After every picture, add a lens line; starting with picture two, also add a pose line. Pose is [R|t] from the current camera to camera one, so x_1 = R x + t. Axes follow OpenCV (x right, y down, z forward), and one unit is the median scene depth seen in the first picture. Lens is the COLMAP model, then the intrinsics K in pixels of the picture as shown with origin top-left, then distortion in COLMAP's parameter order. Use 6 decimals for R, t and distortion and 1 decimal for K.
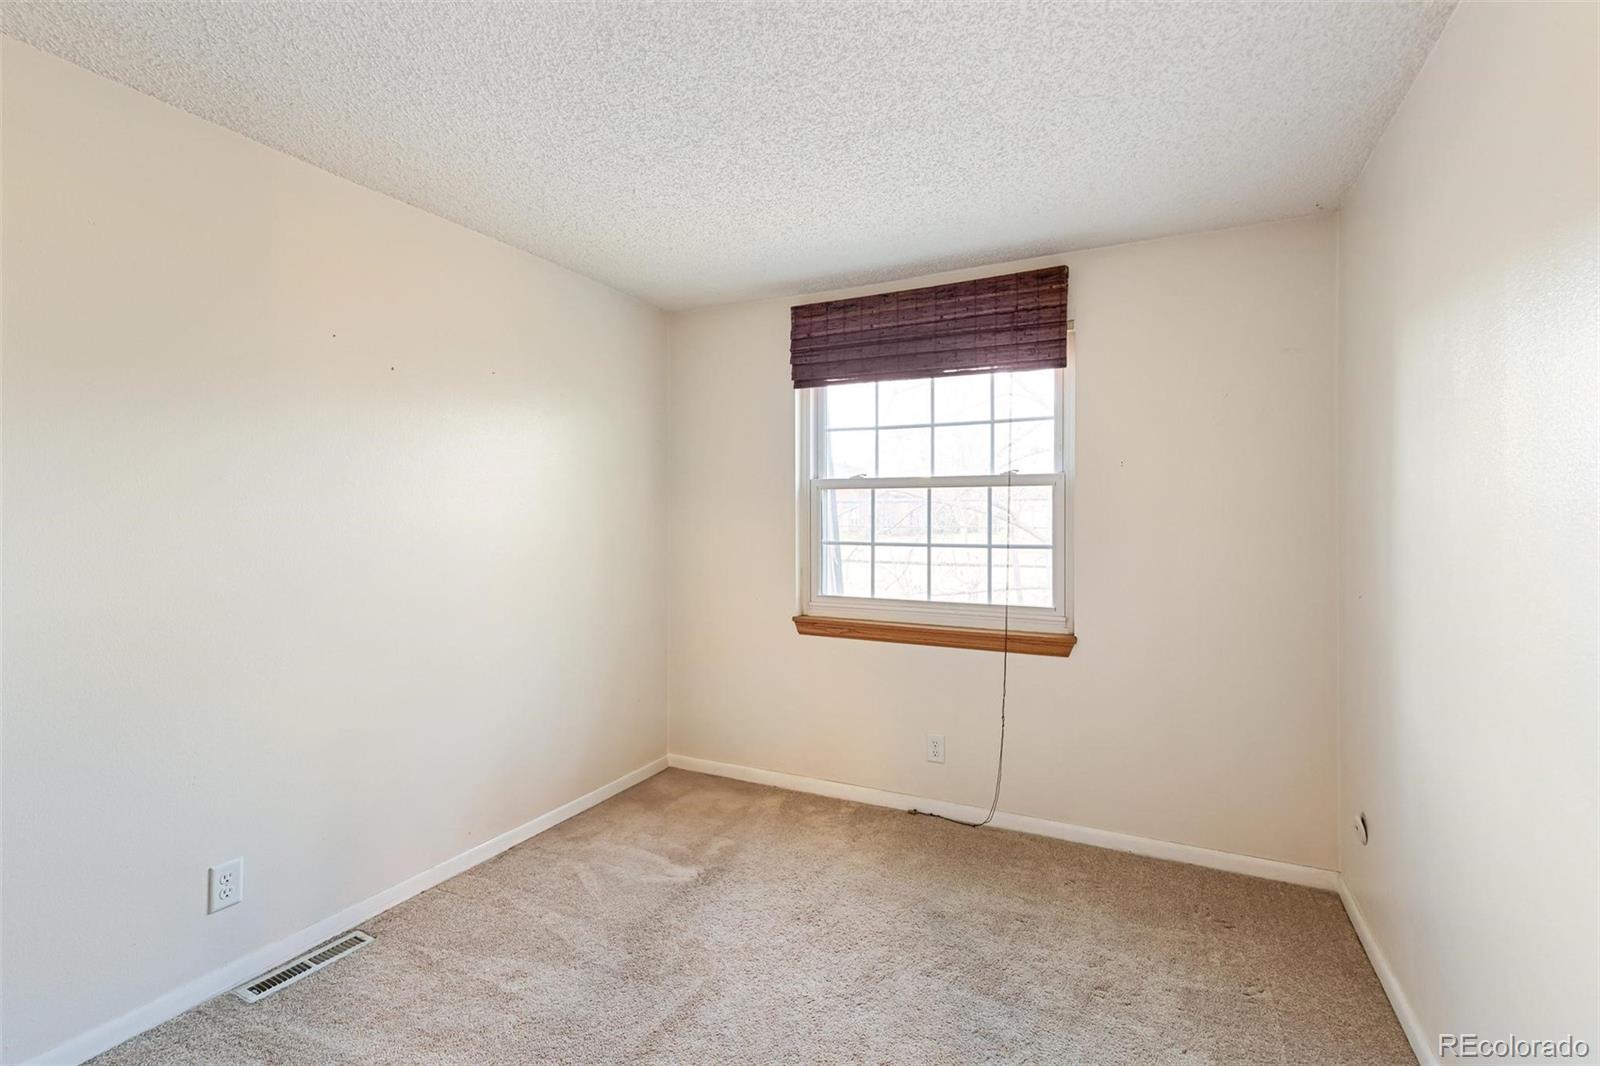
lens RADIAL K [[731.8, 0, 797.1], [0, 731.8, 523.5], [0, 0, 1]] dist [0.003019, -0.000095]
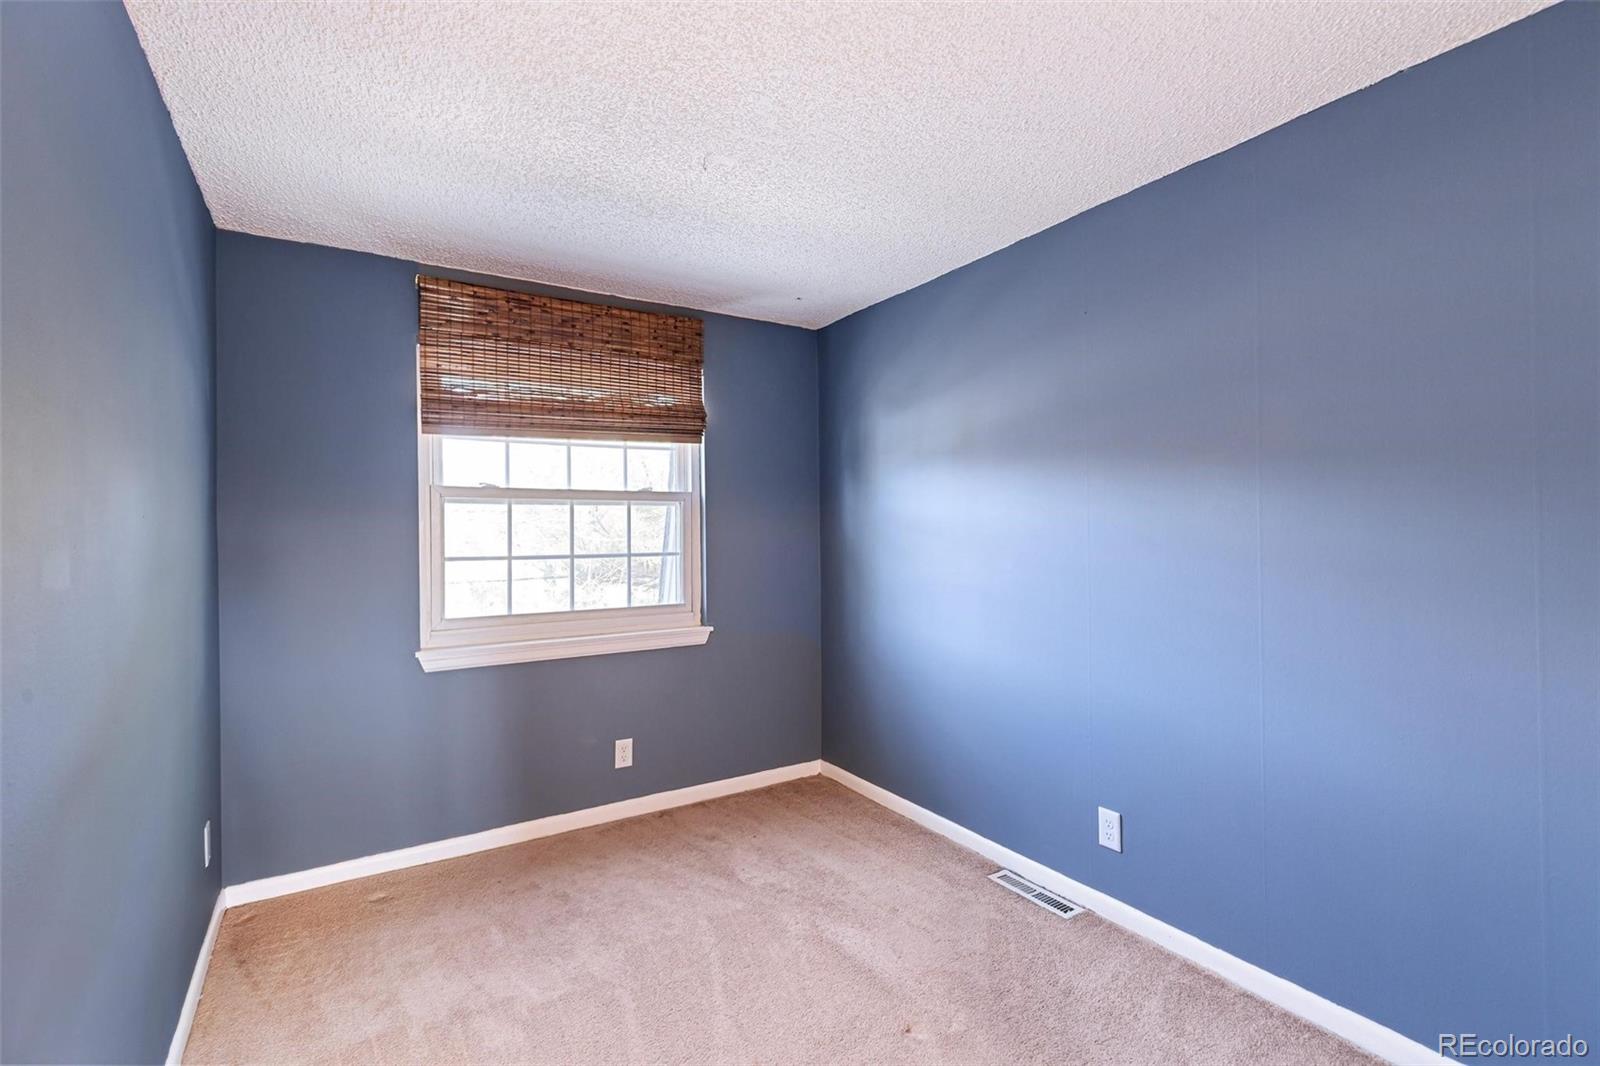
lens RADIAL K [[731.8, 0, 797.1], [0, 731.8, 523.5], [0, 0, 1]] dist [0.003019, -0.000095]
pose [[0.518819, 0.004089, 0.854874, -0.504296], [0.015902, 0.999769, -0.014433, 0.002331], [-0.854736, 0.021082, 0.518634, 0.201975]]
